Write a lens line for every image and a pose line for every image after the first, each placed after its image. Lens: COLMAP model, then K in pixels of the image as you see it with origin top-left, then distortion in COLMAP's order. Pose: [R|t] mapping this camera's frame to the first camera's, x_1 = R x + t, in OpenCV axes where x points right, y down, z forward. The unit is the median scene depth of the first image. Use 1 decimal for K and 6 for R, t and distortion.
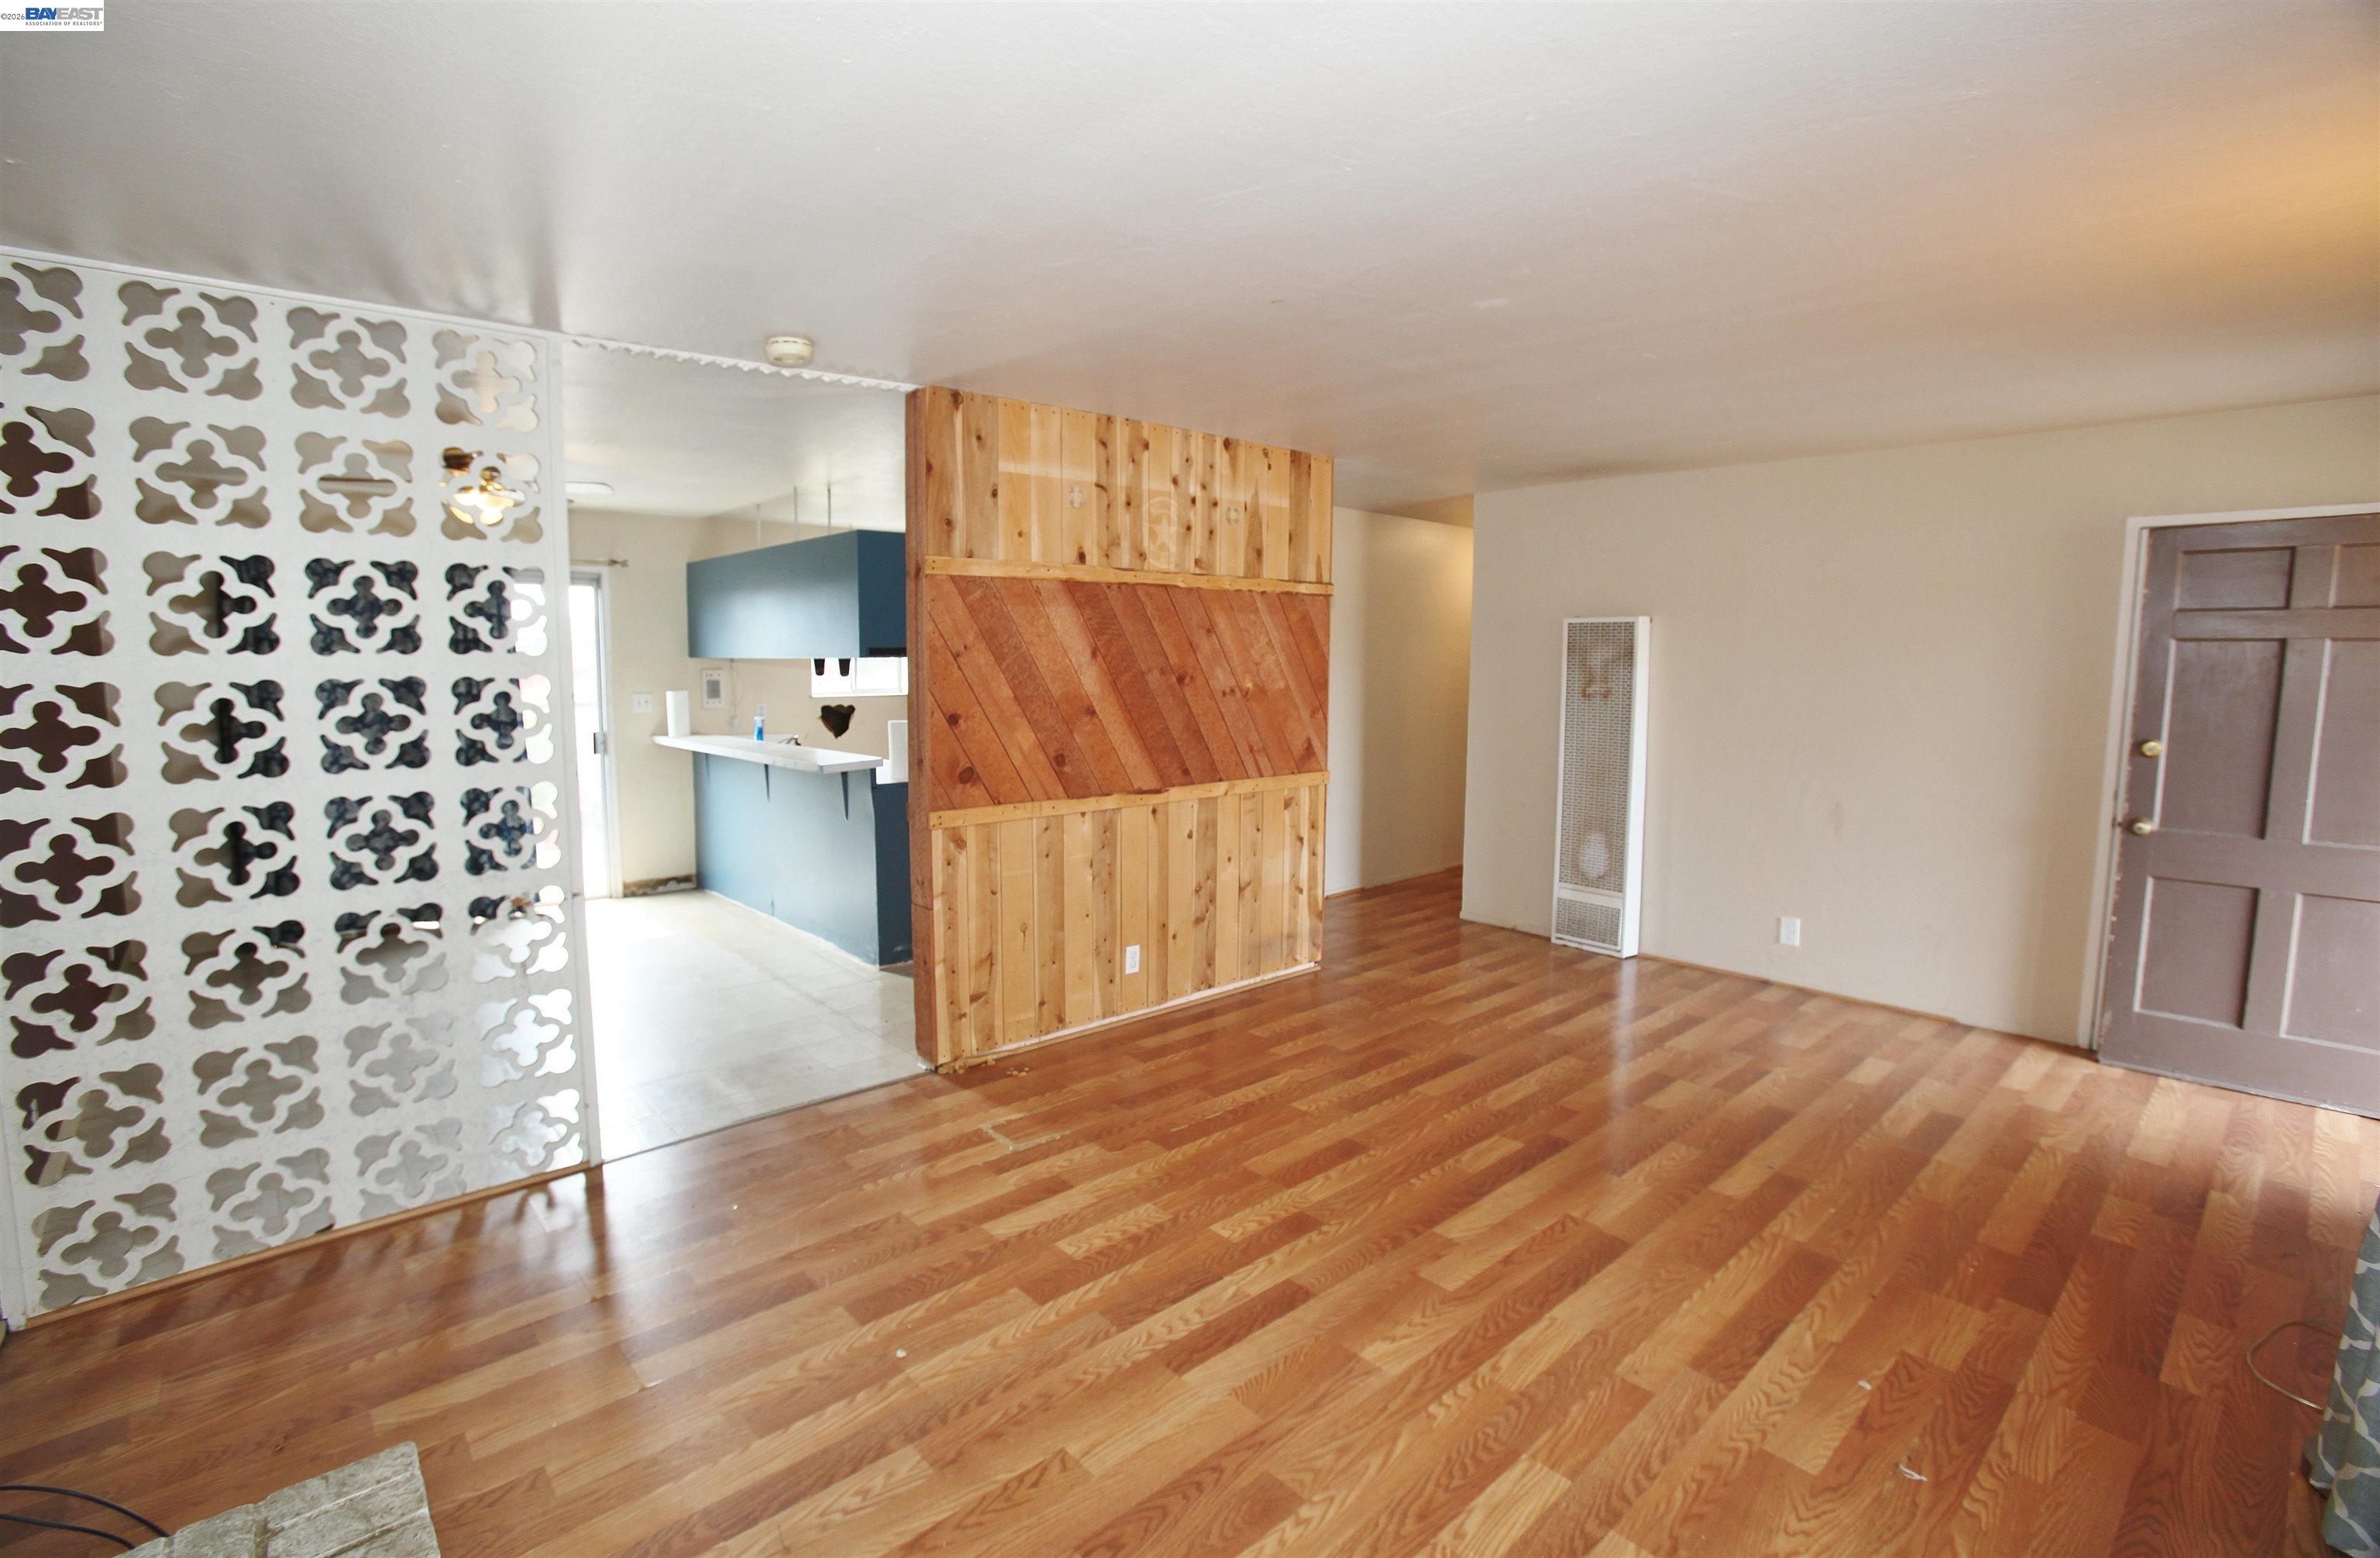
lens RADIAL K [[1090.5, 0, 1171.9], [0, 1090.5, 775.9], [0, 0, 1]] dist [-0.063055, 0.012901]
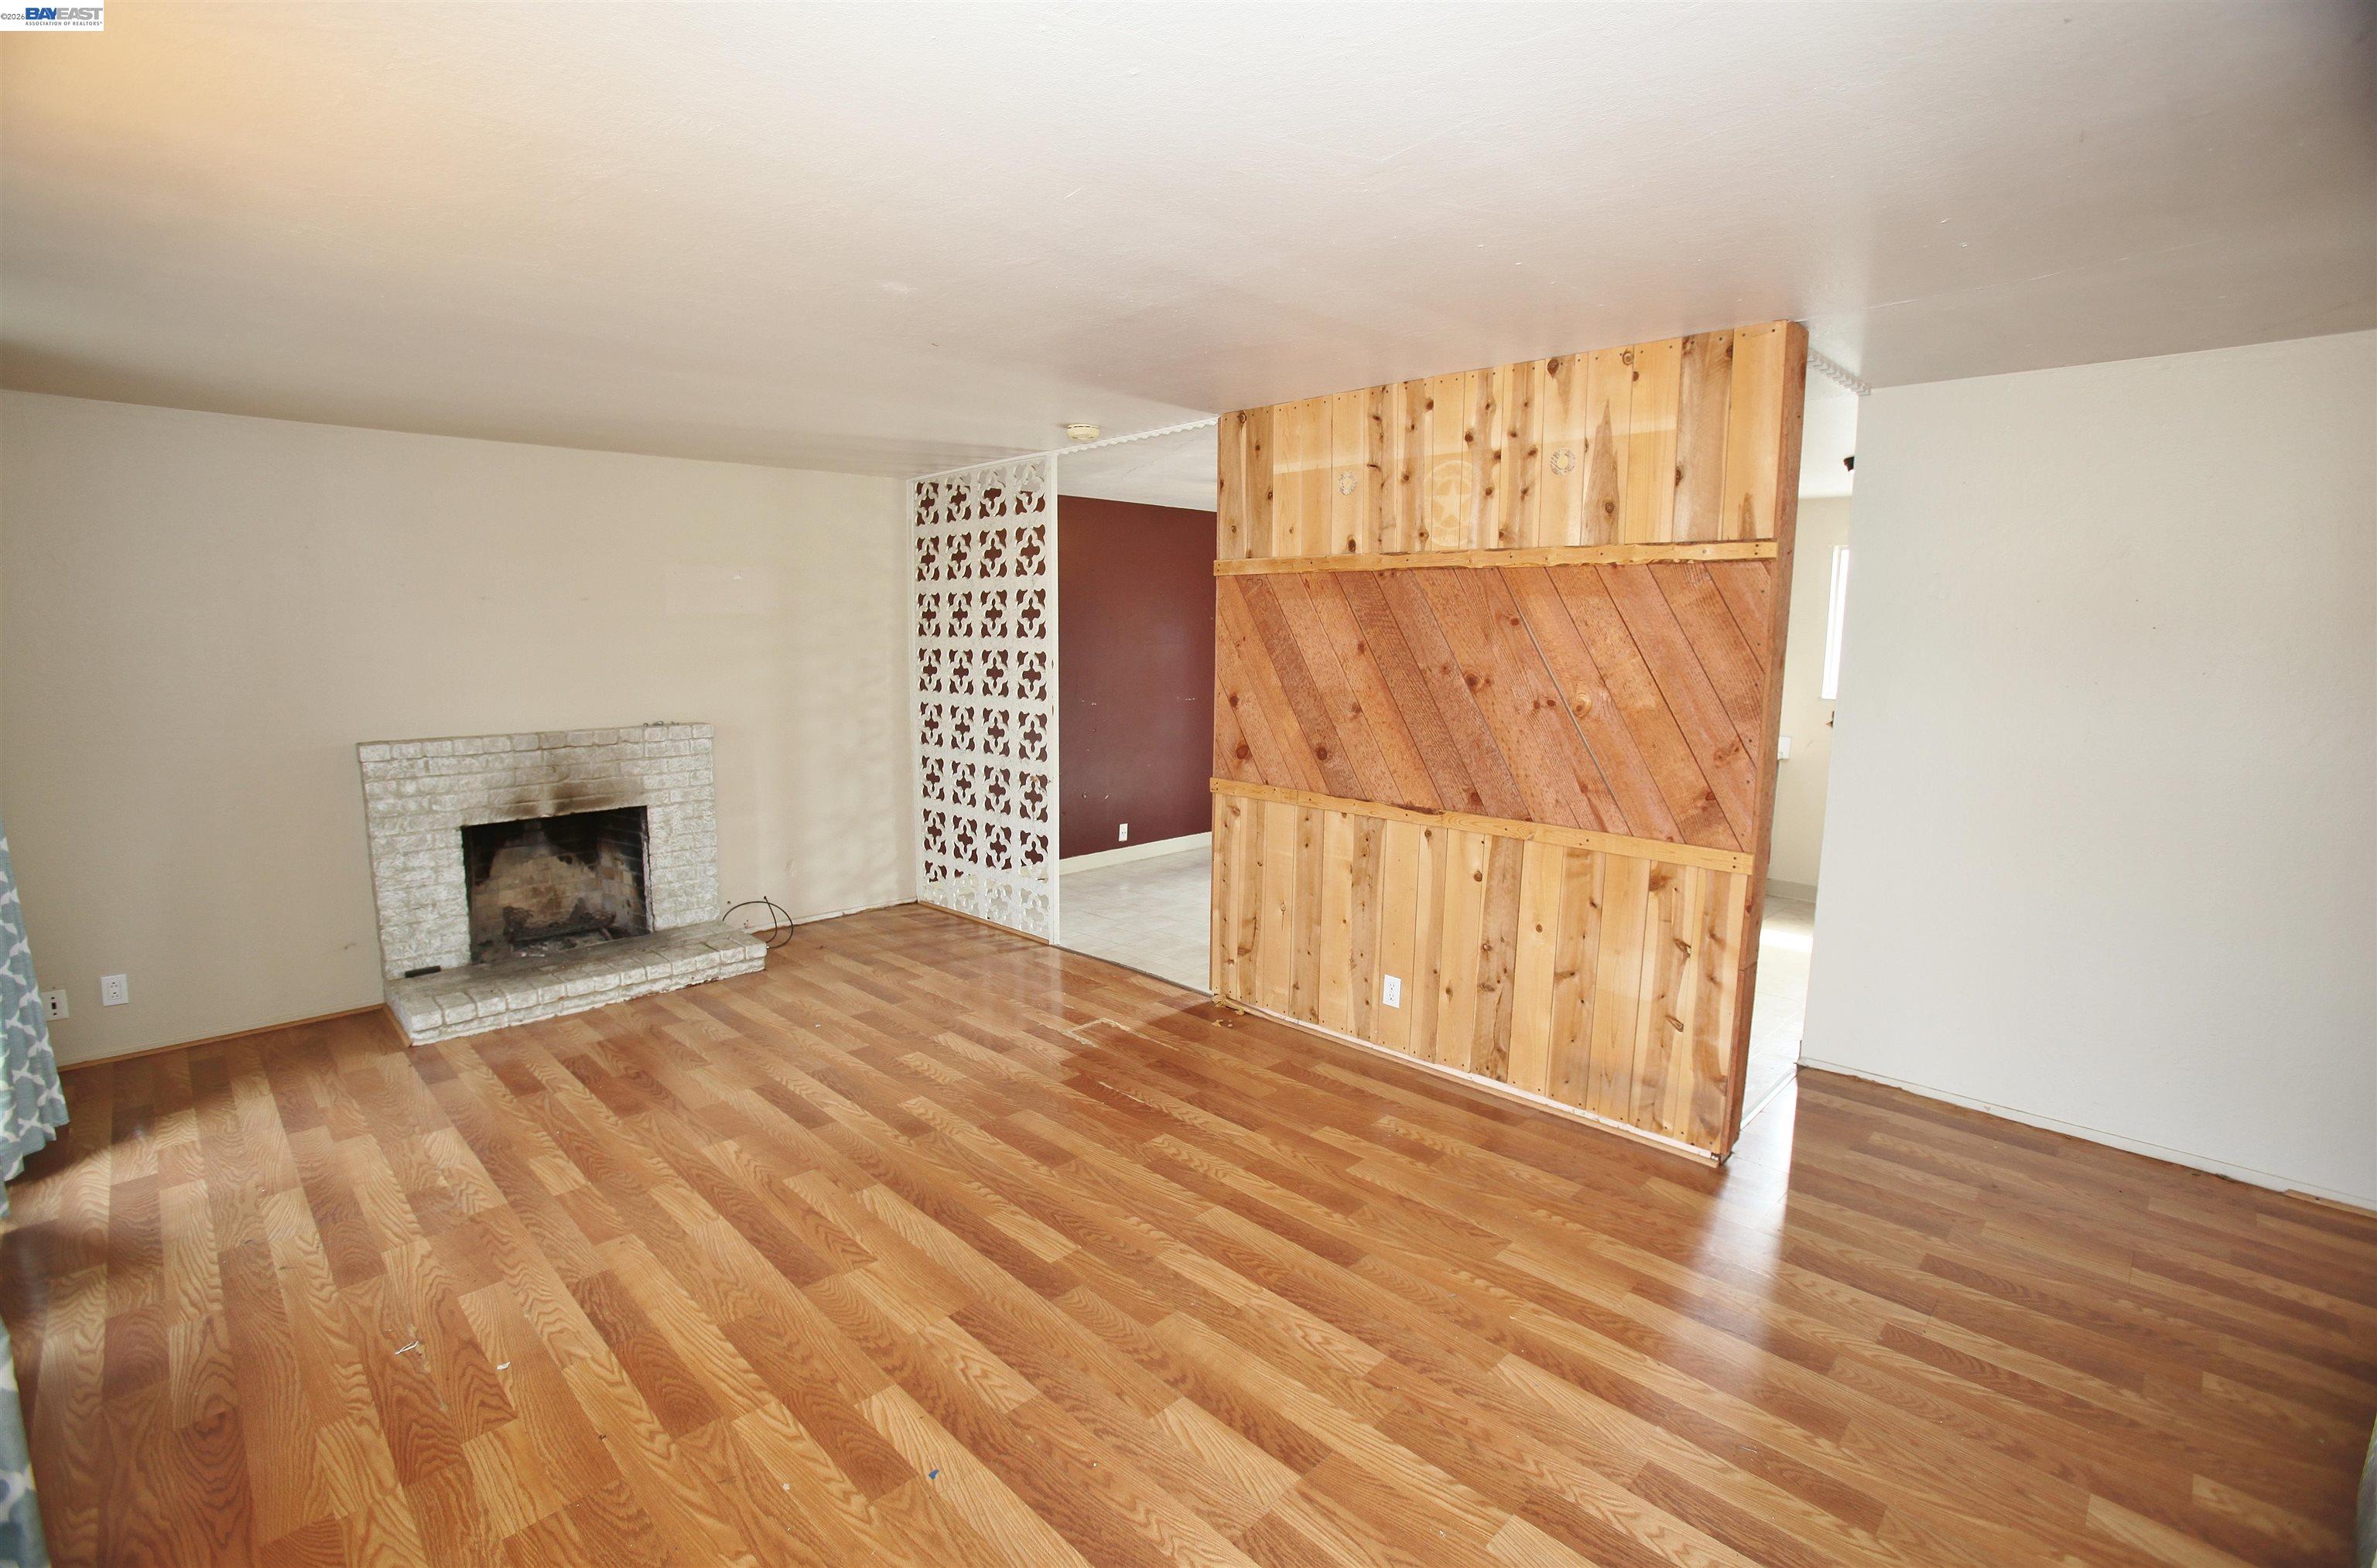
lens RADIAL K [[1082.2, 0, 1175.3], [0, 1082.2, 768.6], [0, 0, 1]] dist [-0.057349, 0.010179]
pose [[0.063468, 0.125966, -0.990002, 0.912440], [-0.121646, 0.985582, 0.117605, -0.106152], [0.990542, 0.112965, 0.077876, 0.838071]]
